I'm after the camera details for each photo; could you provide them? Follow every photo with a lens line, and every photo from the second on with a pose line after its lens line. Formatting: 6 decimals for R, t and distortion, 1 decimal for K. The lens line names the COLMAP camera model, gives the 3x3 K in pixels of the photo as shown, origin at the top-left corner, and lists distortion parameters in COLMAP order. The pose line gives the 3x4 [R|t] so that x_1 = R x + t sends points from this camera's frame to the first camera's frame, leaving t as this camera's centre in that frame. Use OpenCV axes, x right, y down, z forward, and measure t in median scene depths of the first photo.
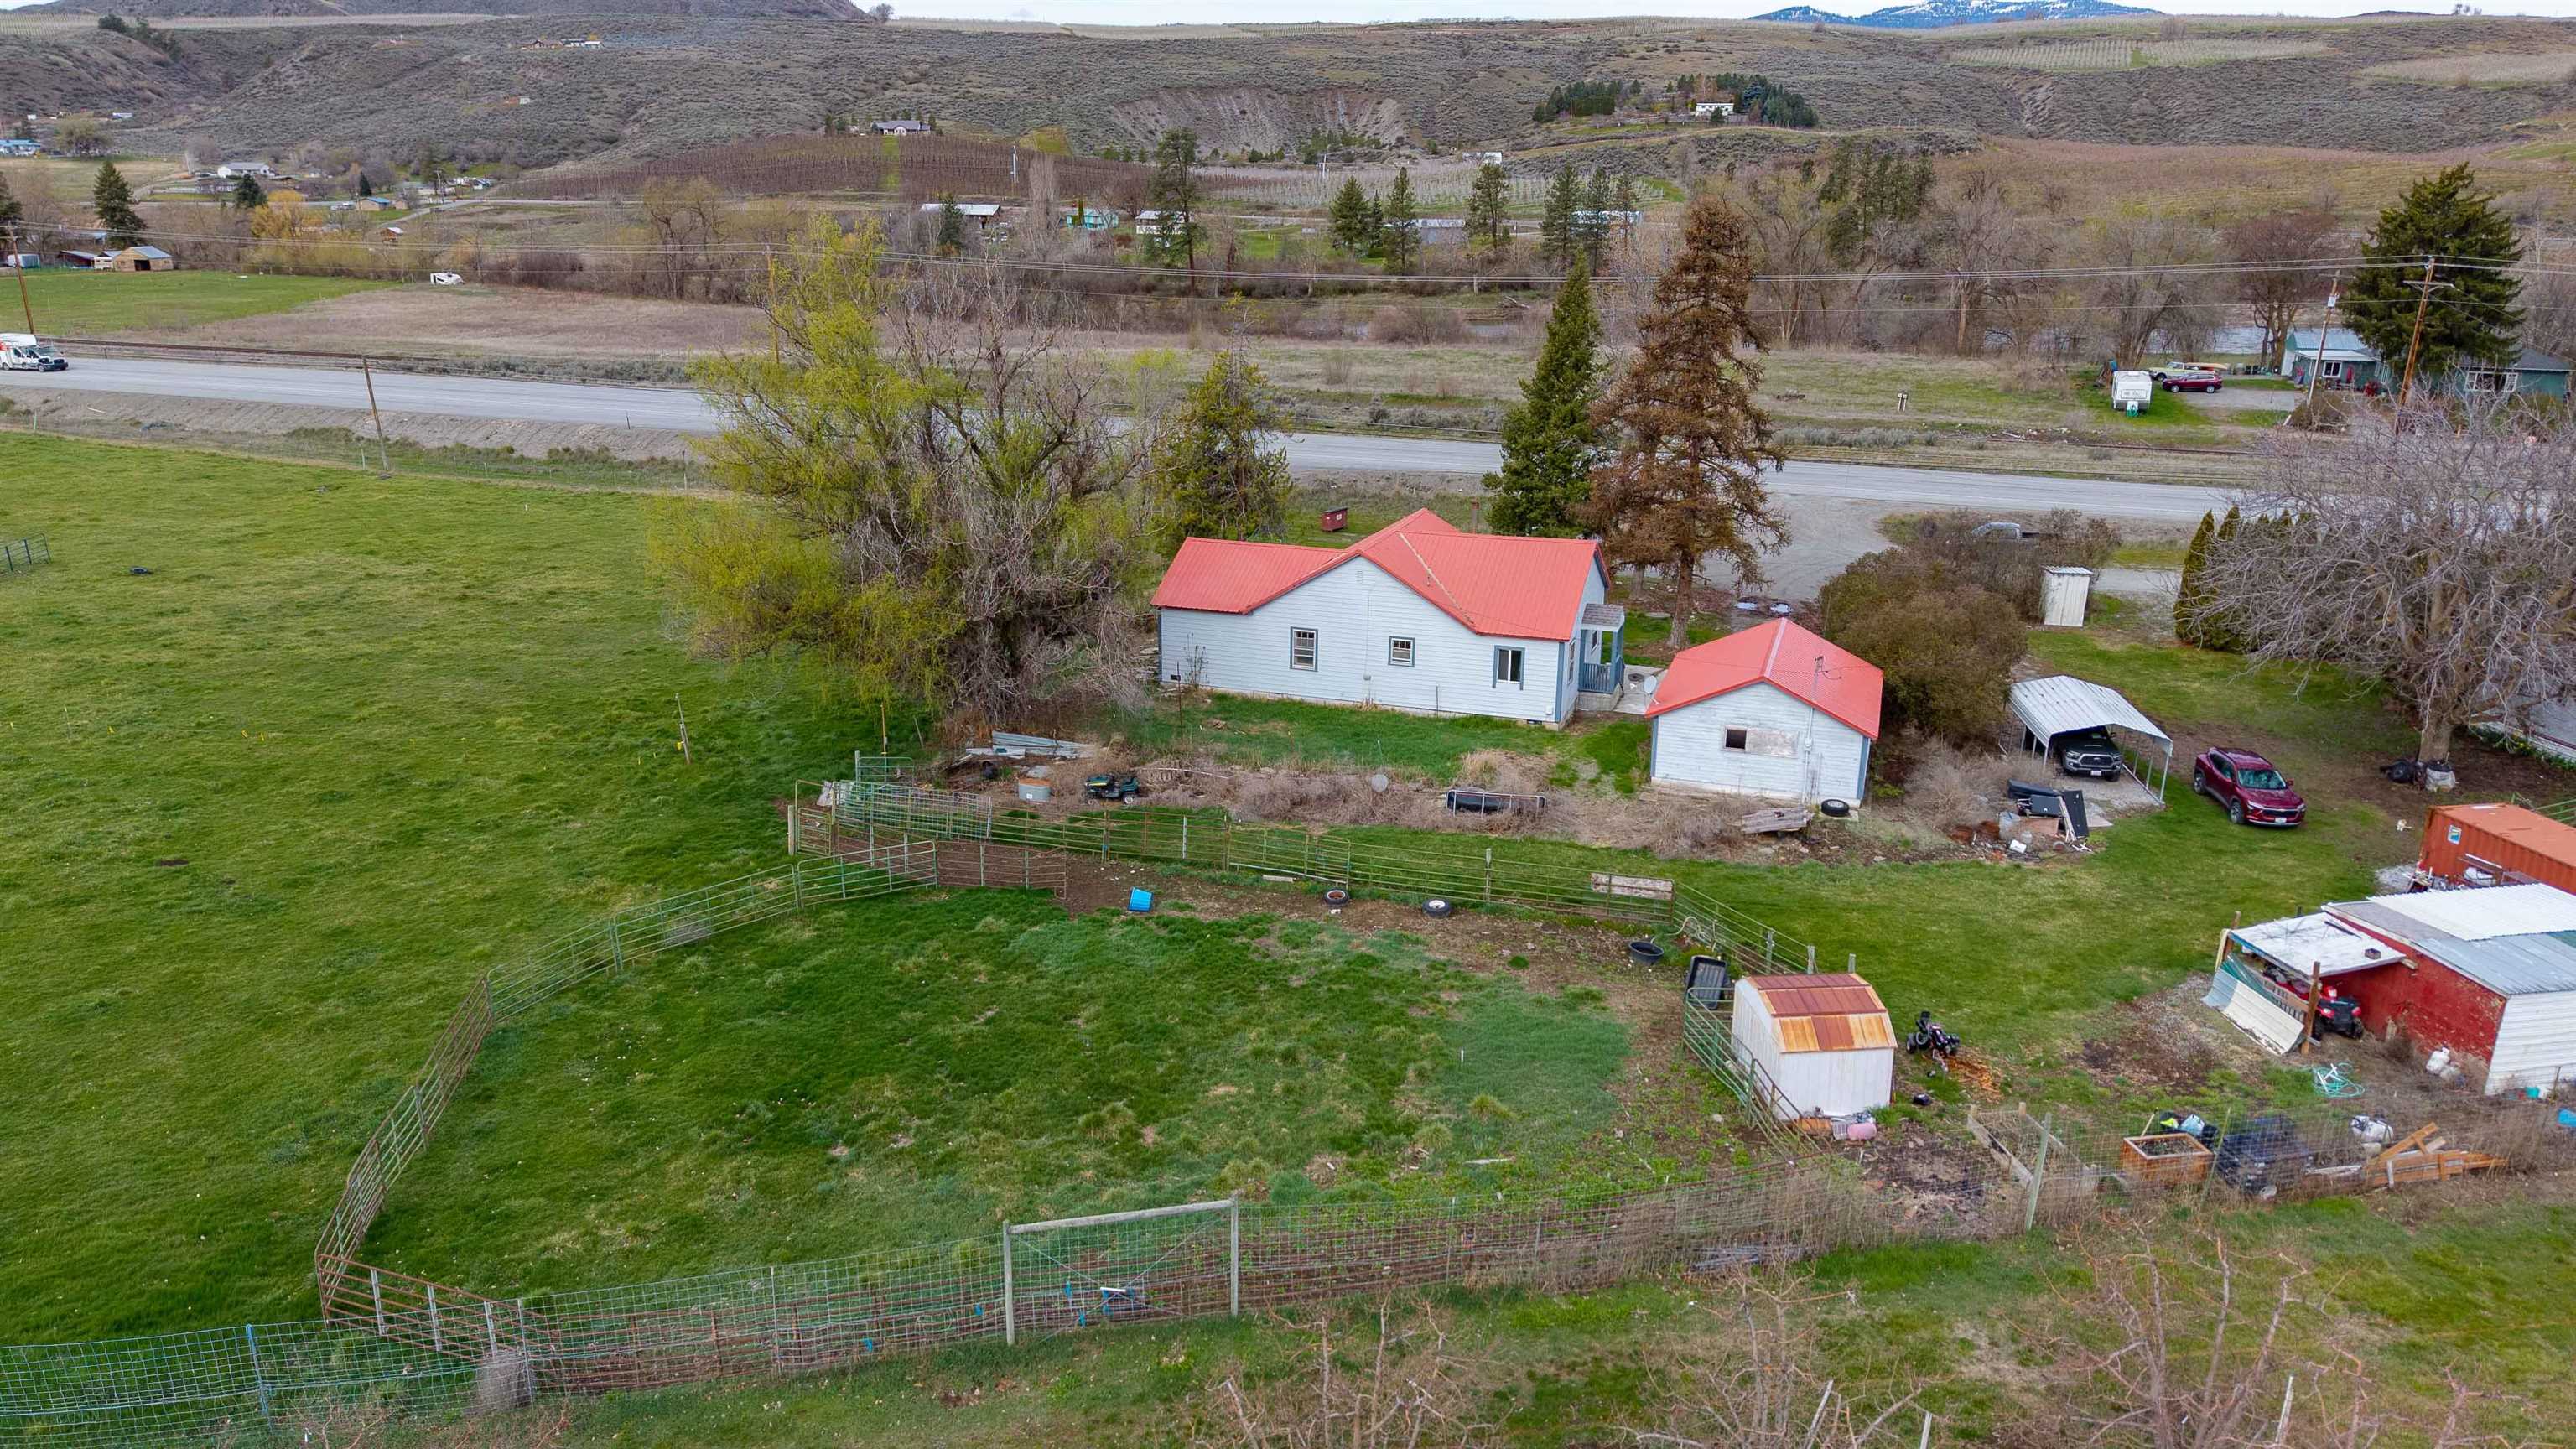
lens RADIAL K [[1747.6, 0, 1268.7], [0, 1747.6, 720.7], [0, 0, 1]] dist [0.022544, -0.033610]
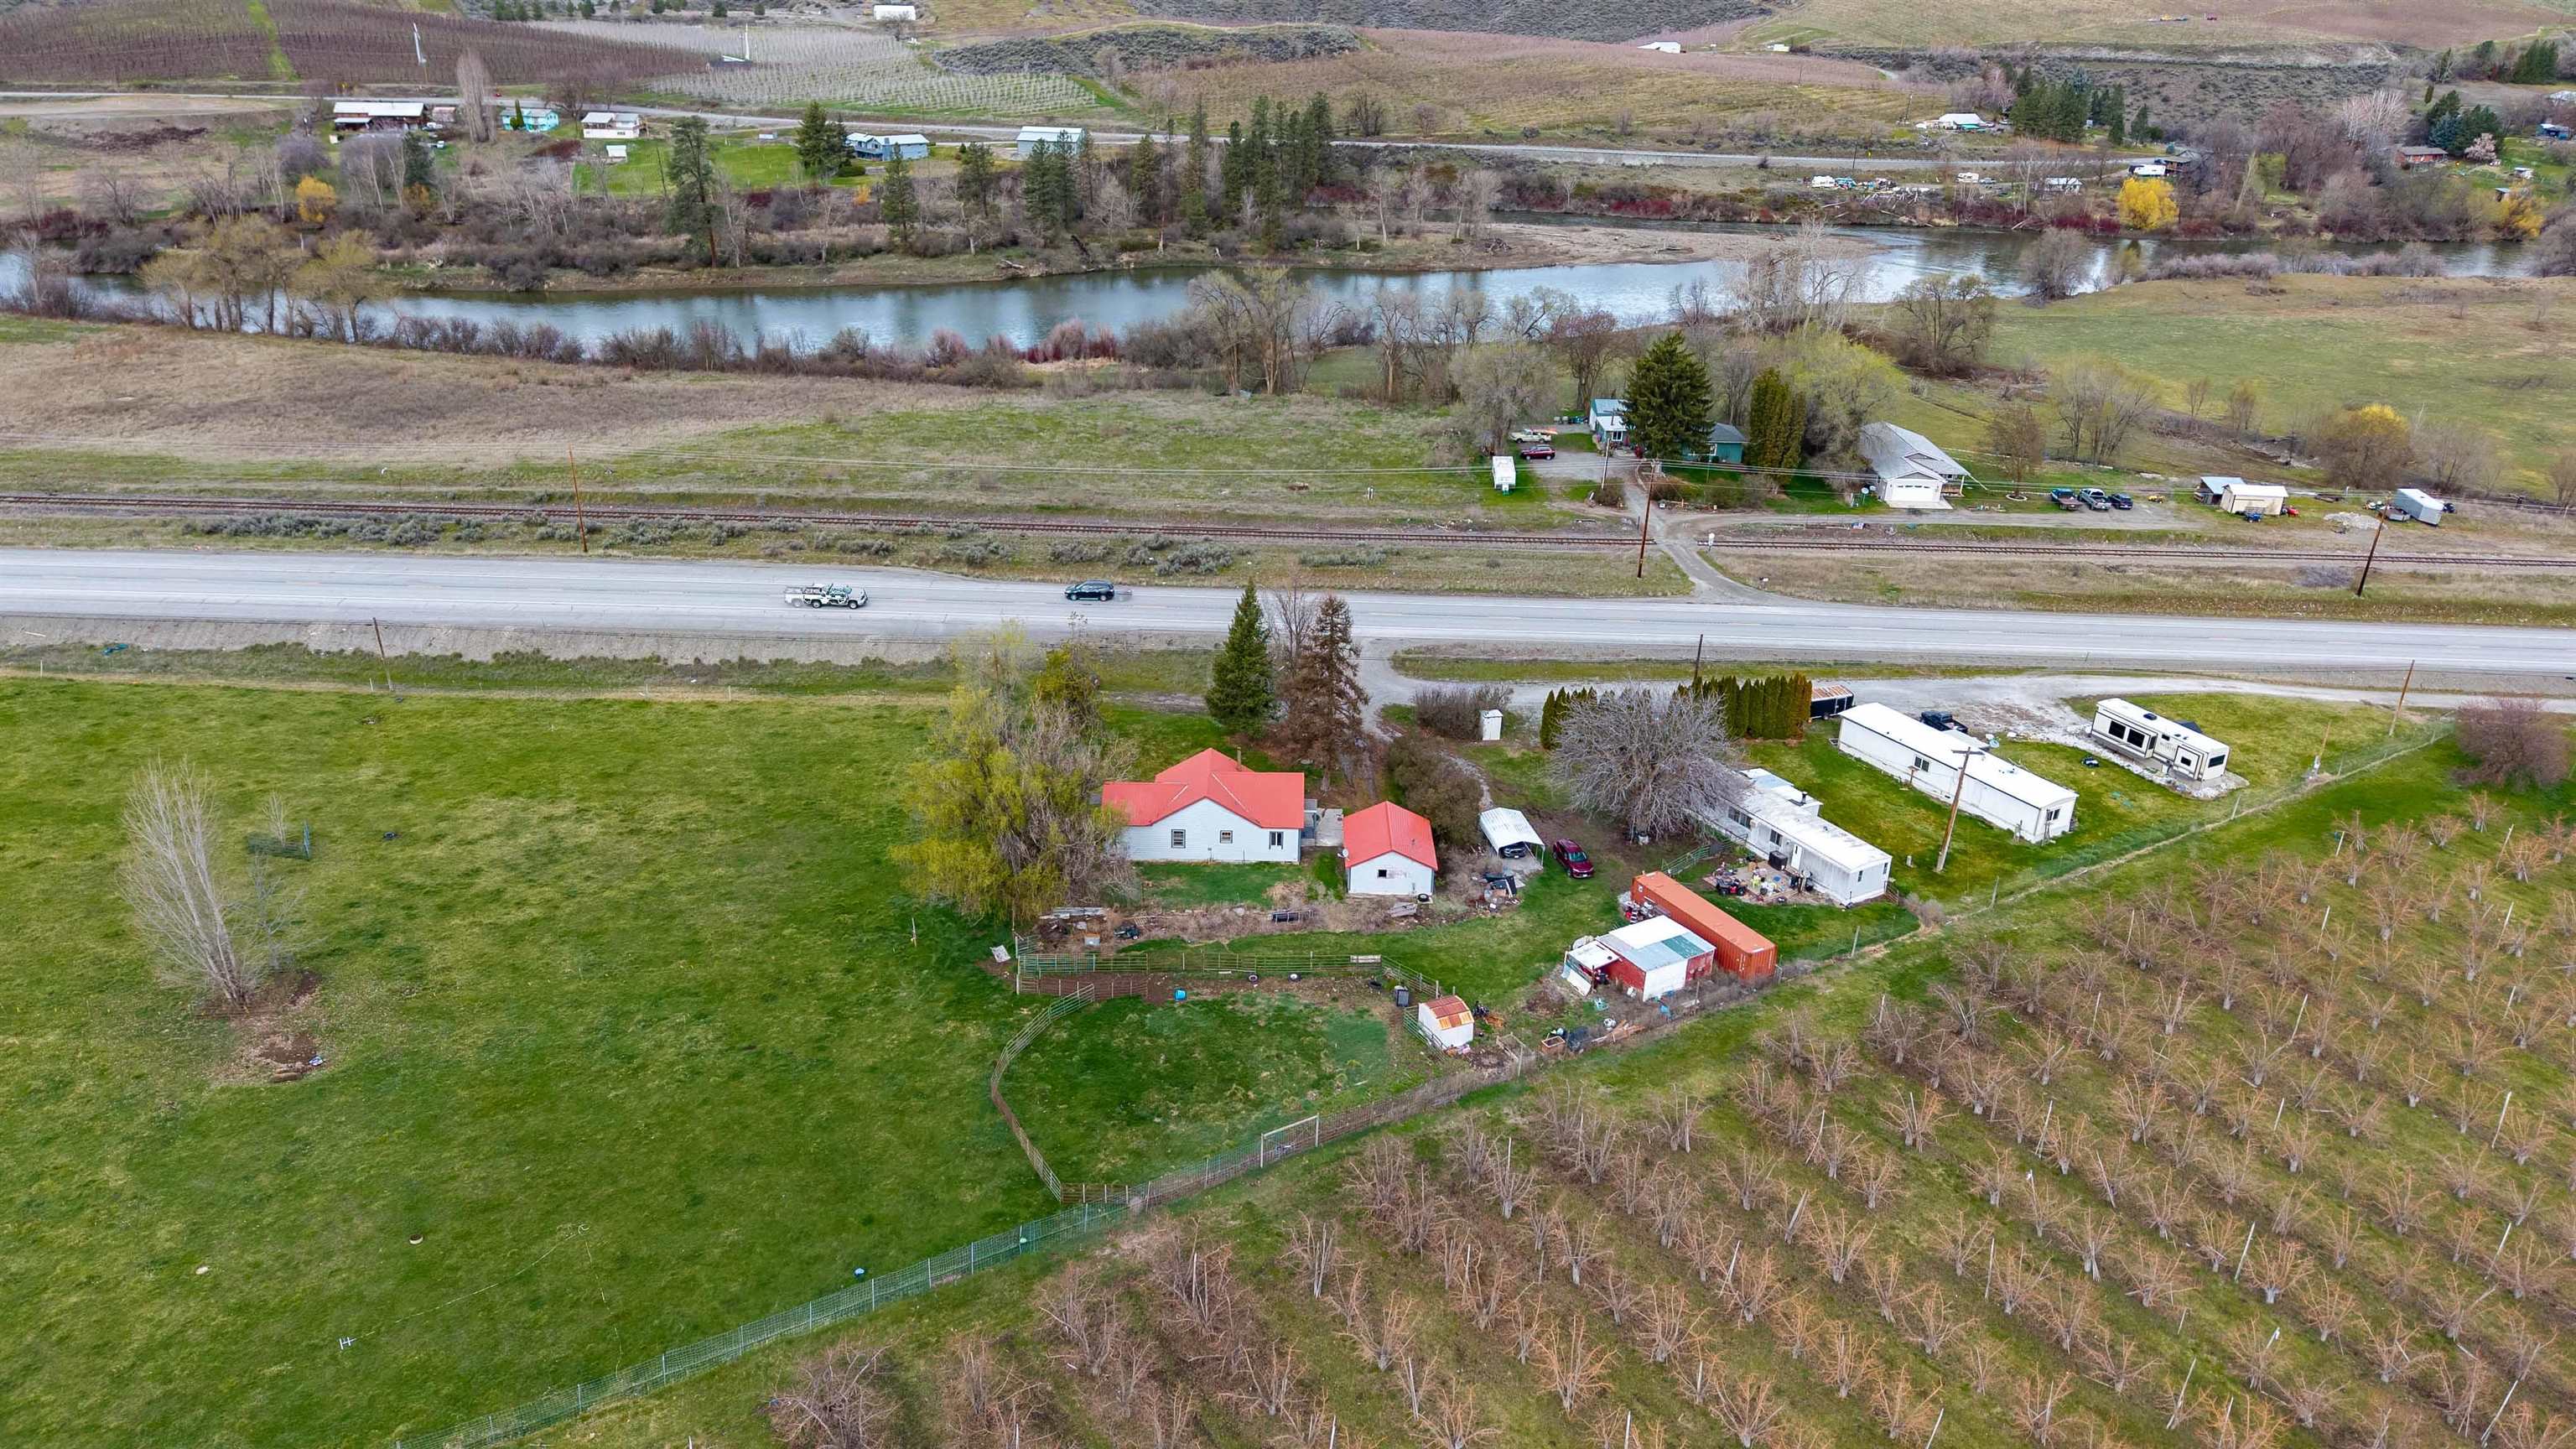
lens RADIAL K [[1772.8, 0, 1291.8], [0, 1772.8, 690.6], [0, 0, 1]] dist [0.059448, -0.090840]
pose [[0.939654, -0.115934, 0.321886, -0.639716], [0.080783, 0.989416, 0.120539, -0.573812], [-0.332453, -0.087263, 0.939074, -1.292739]]
